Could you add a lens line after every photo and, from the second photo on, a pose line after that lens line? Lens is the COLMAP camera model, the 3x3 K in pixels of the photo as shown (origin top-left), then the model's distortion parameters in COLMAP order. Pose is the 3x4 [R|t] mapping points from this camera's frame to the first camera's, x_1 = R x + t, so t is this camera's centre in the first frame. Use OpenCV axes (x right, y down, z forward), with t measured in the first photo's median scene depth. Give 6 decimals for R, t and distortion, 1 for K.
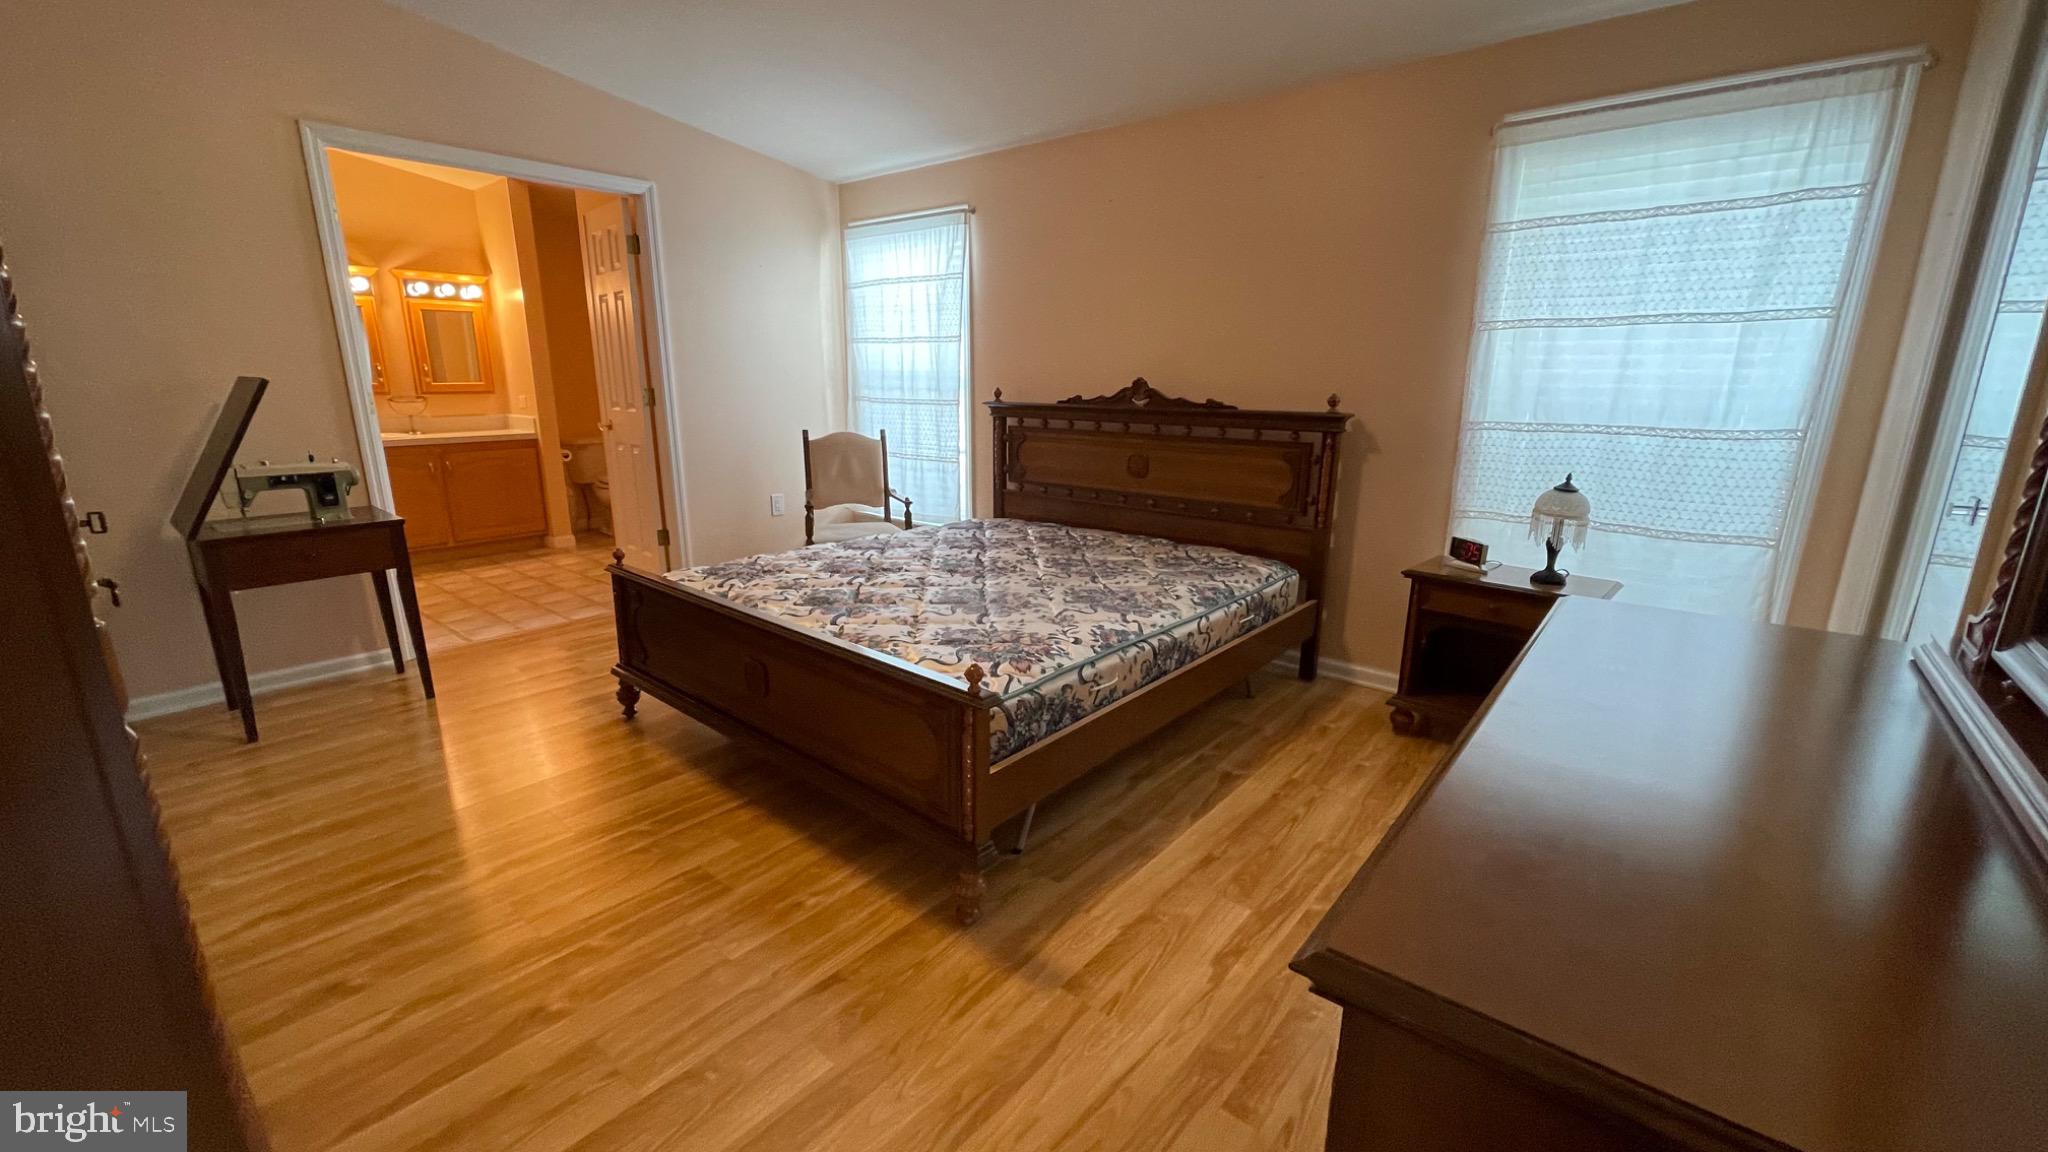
lens RADIAL K [[825.1, 0, 1008.4], [0, 825.1, 582.2], [0, 0, 1]] dist [-0.001460, -0.000612]
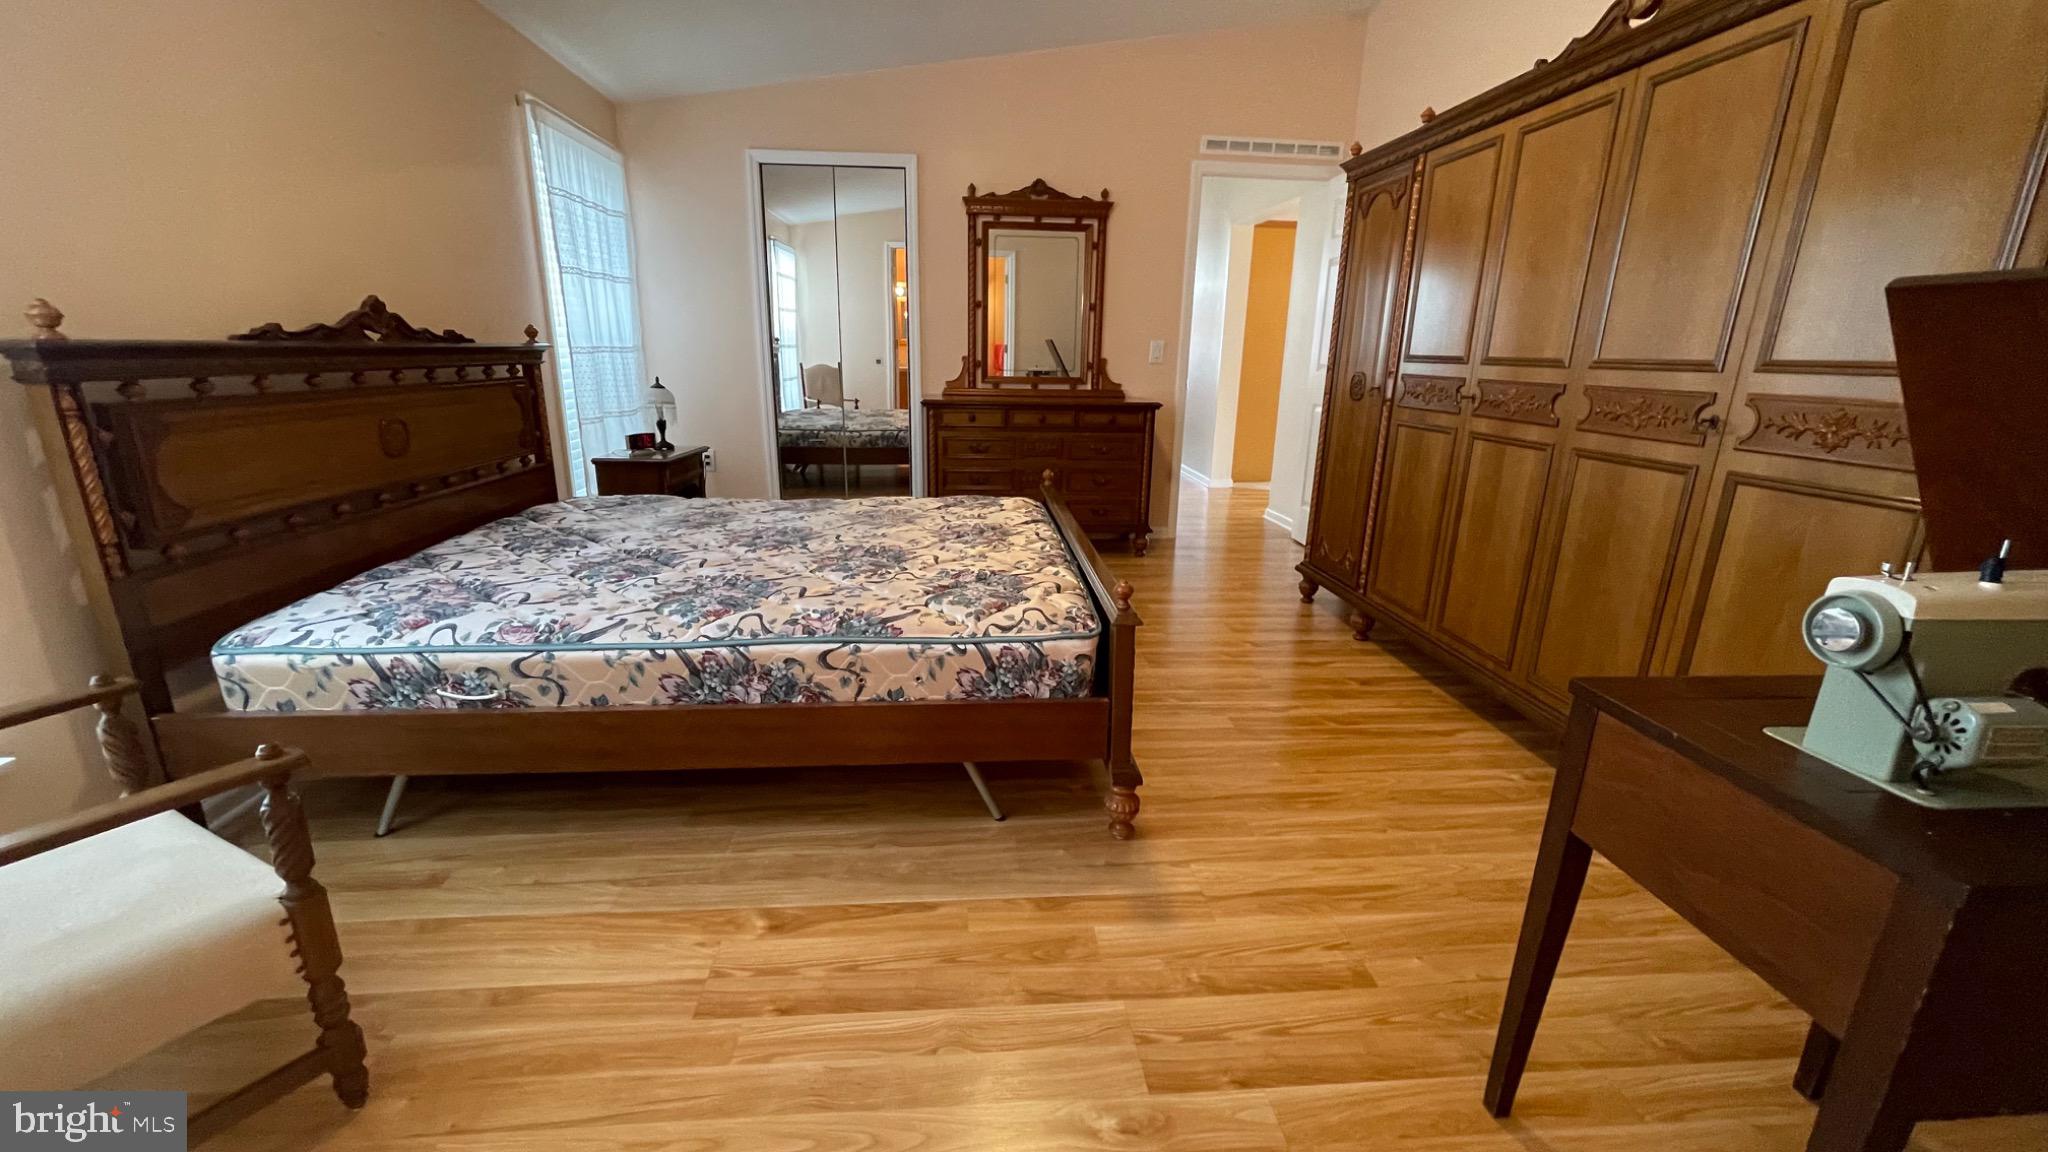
lens RADIAL K [[825.1, 0, 1019.3], [0, 825.1, 583.2], [0, 0, 1]] dist [-0.001460, -0.000612]
pose [[-0.709946, -0.207638, 0.672951, -0.710963], [0.152472, 0.887569, 0.434711, -0.272056], [-0.687553, 0.411227, -0.598467, 1.220033]]
